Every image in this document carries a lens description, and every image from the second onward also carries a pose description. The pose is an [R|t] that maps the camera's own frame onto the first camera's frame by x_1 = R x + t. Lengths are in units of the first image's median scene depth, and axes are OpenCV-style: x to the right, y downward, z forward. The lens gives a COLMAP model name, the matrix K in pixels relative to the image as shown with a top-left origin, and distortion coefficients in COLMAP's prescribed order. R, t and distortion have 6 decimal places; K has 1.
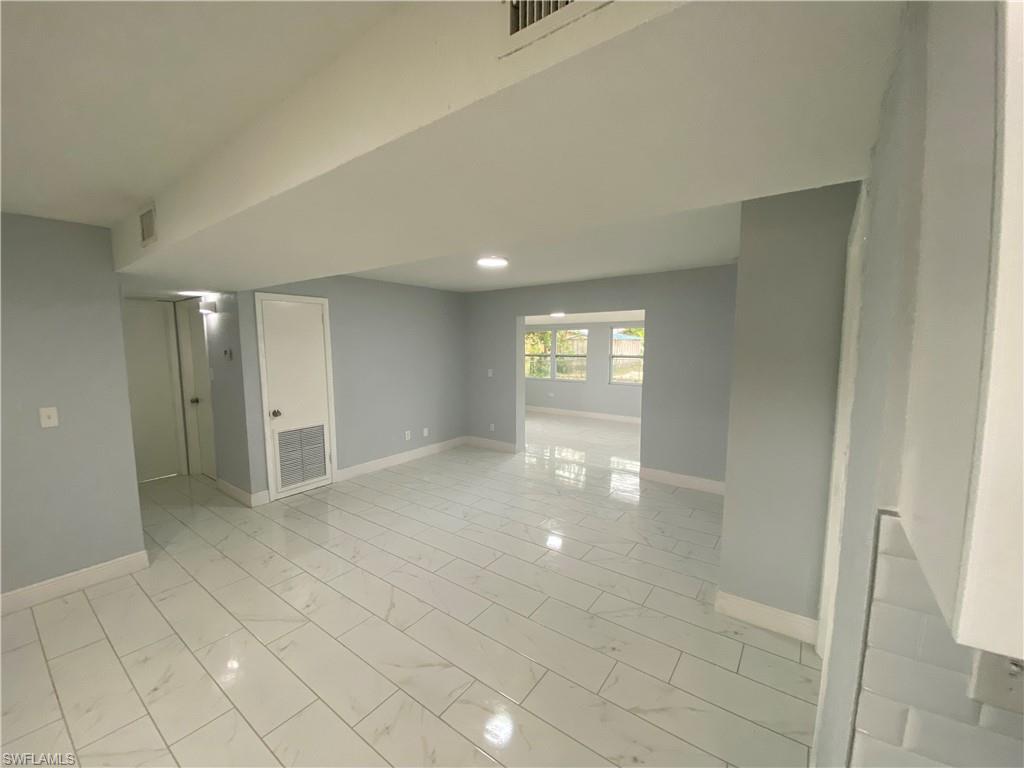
lens RADIAL K [[412.4, 0, 516.4], [0, 412.4, 386.1], [0, 0, 1]] dist [0.014626, -0.016921]
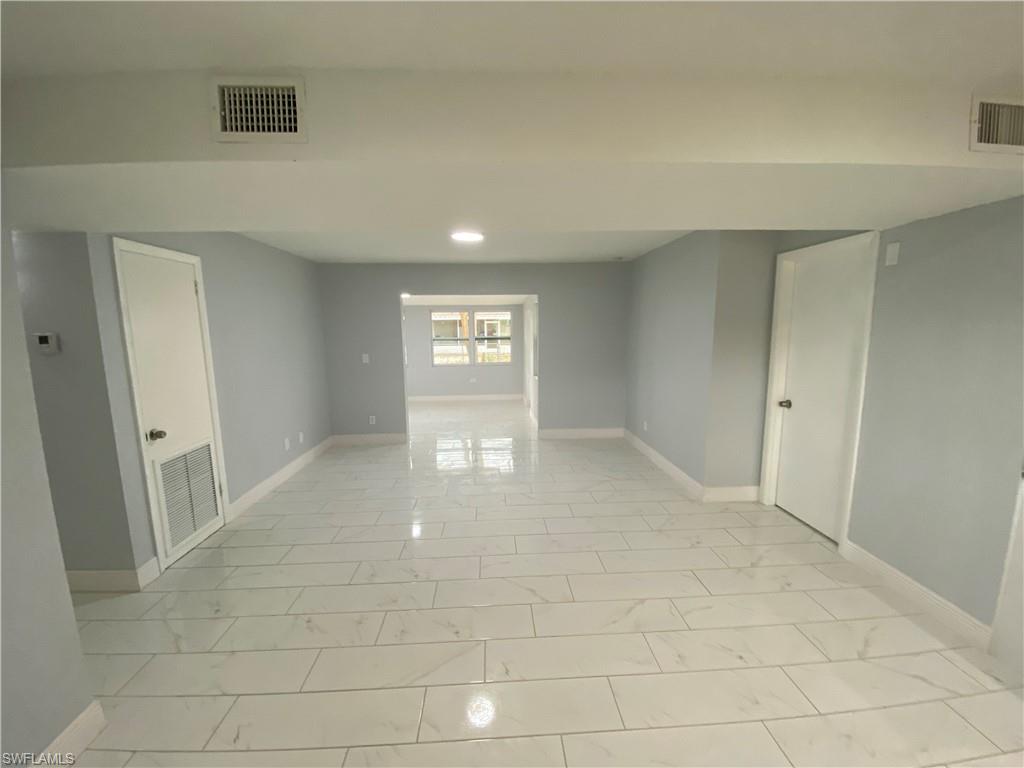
lens RADIAL K [[412.4, 0, 518.0], [0, 412.4, 385.1], [0, 0, 1]] dist [0.014626, -0.016921]
pose [[0.773370, -0.093730, 0.626987, -0.498744], [0.073459, 0.995597, 0.058226, -0.004895], [-0.629684, 0.001028, 0.776850, 0.148373]]
